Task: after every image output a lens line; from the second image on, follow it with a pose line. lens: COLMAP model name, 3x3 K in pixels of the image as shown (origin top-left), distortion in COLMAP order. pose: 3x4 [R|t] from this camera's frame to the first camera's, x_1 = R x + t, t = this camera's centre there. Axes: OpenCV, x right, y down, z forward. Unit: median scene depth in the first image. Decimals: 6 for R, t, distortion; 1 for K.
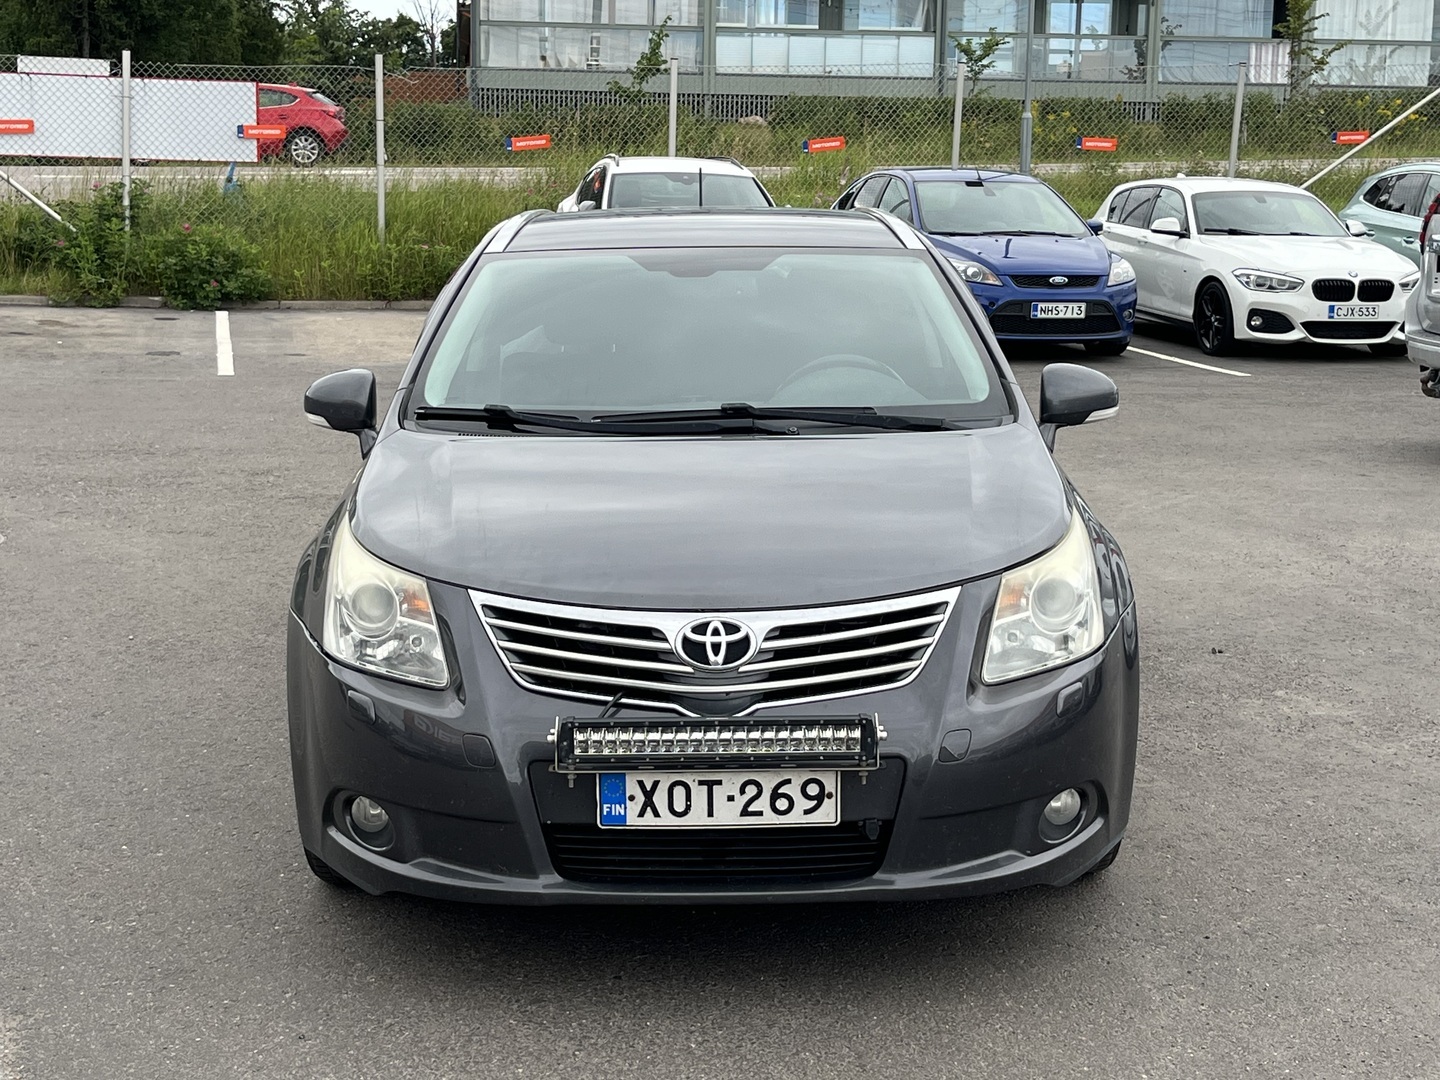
lens RADIAL K [[2199.3, 0, 733.0], [0, 2199.3, 544.1], [0, 0, 1]] dist [0.012876, 0.000000]
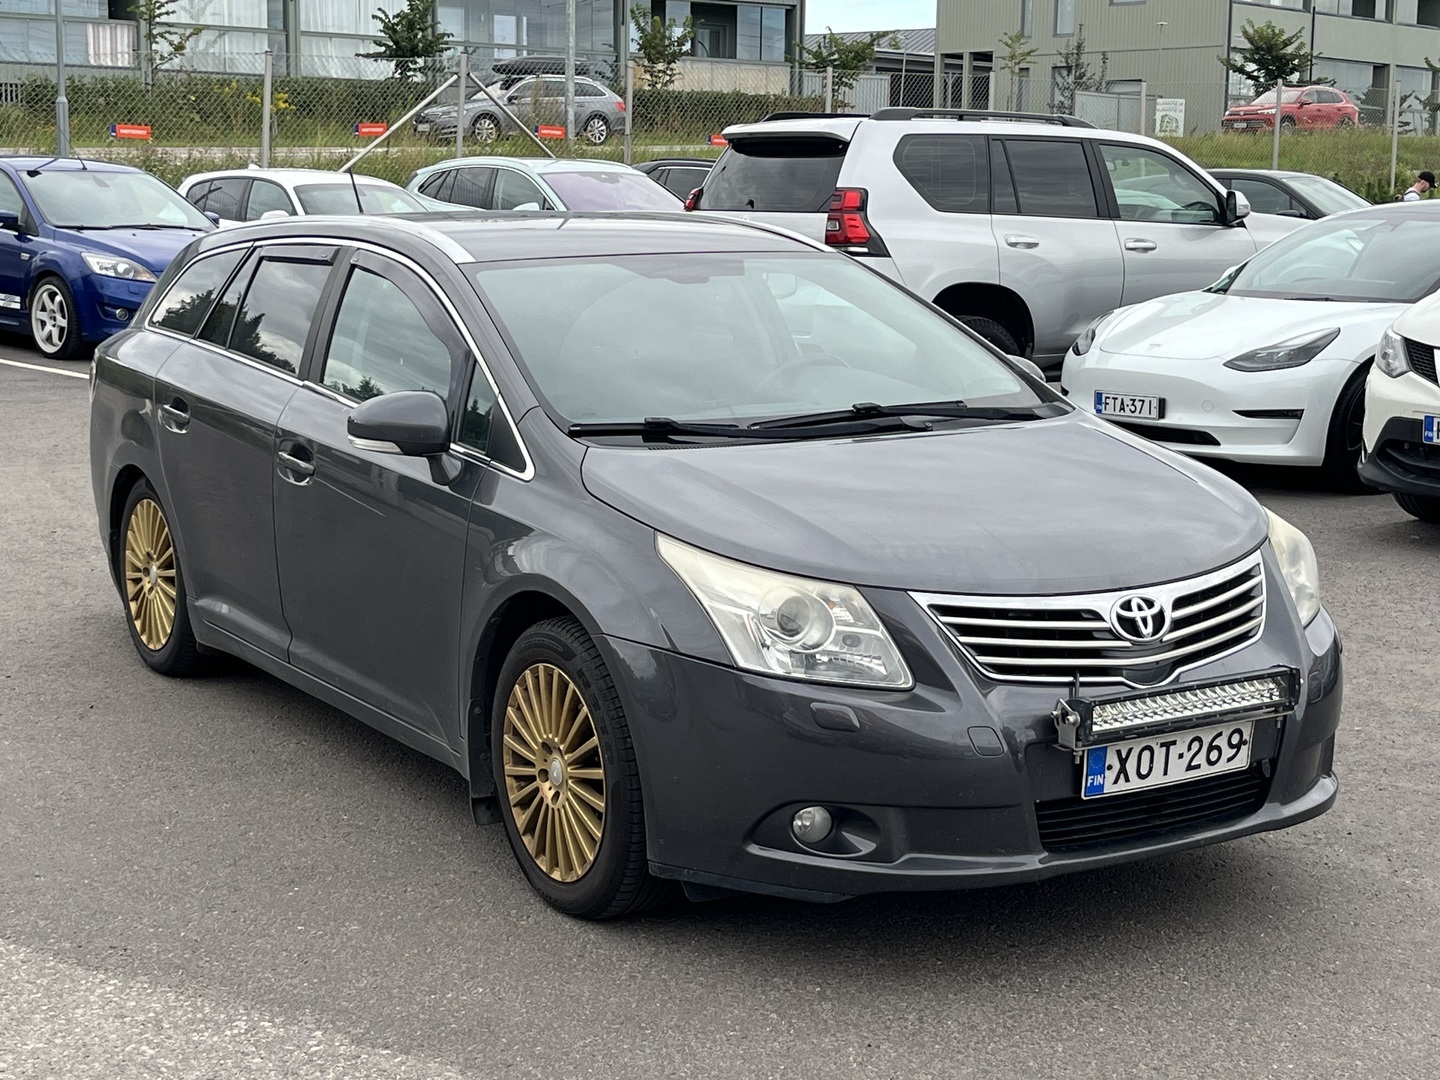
lens RADIAL K [[2242.8, 0, 721.1], [0, 2242.8, 543.7], [0, 0, 1]] dist [0.085104, 0.000000]
pose [[0.863132, -0.082339, 0.498220, -0.163849], [0.081273, 0.996406, 0.023872, -0.007808], [-0.498395, 0.019887, 0.866722, 0.029484]]
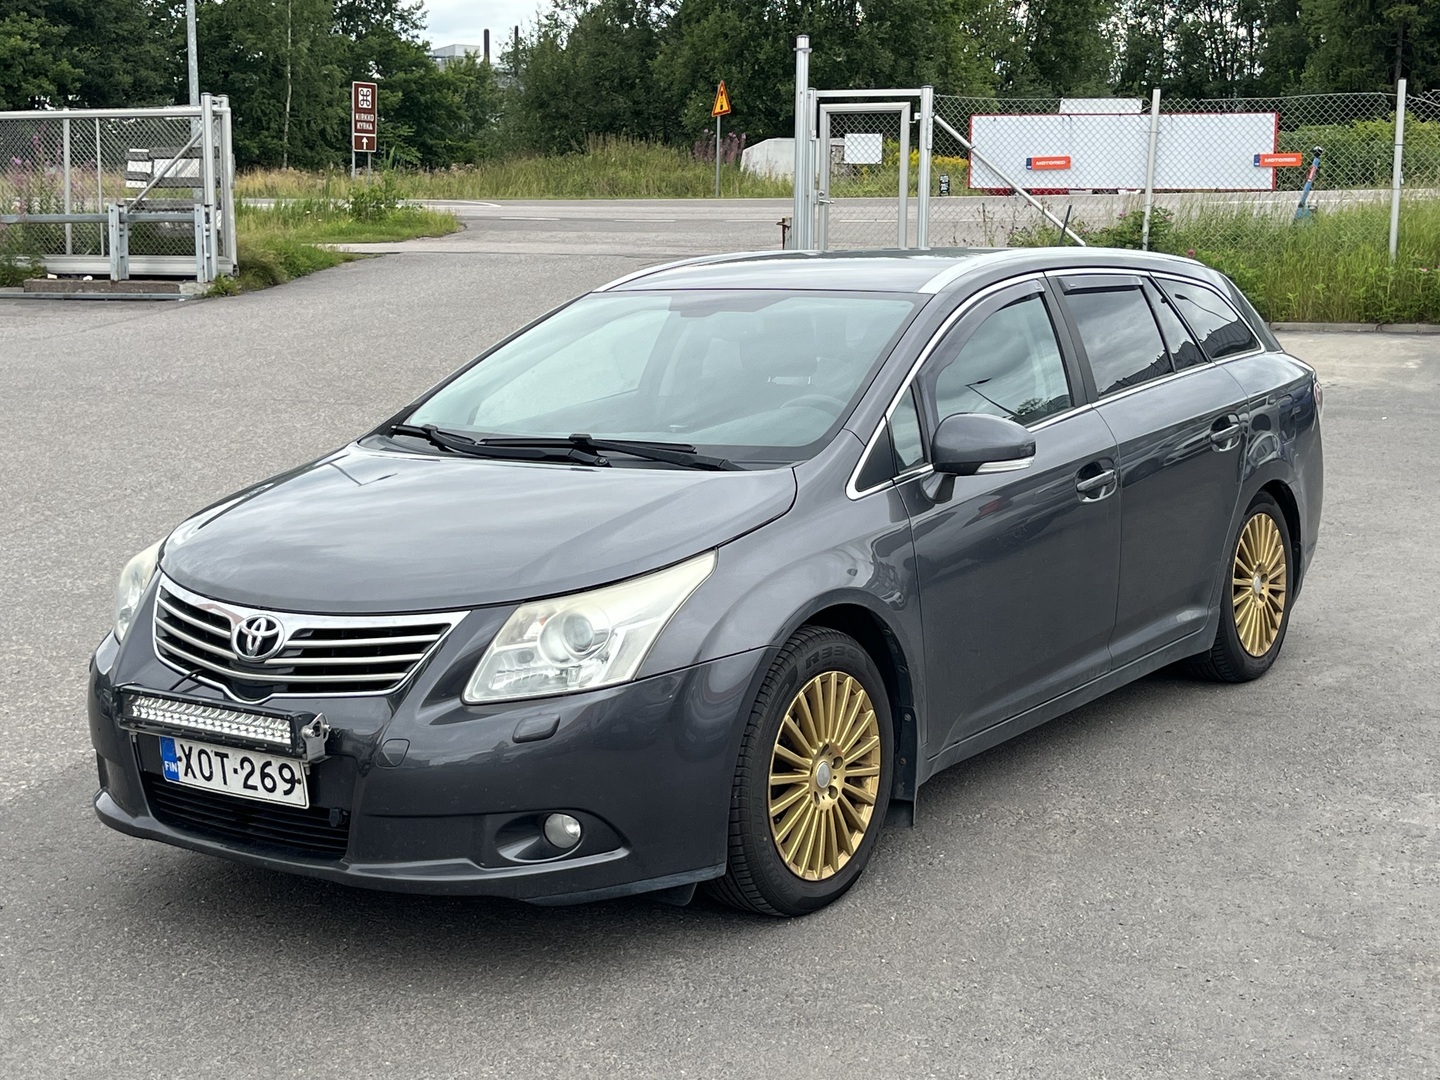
lens RADIAL K [[2069.2, 0, 716.6], [0, 2069.2, 534.5], [0, 0, 1]] dist [0.043831, 0.000000]
pose [[0.810895, 0.077233, -0.580073, 0.180315], [-0.079845, 0.996585, 0.021073, -0.011253], [0.579719, 0.029228, 0.814292, 0.055248]]
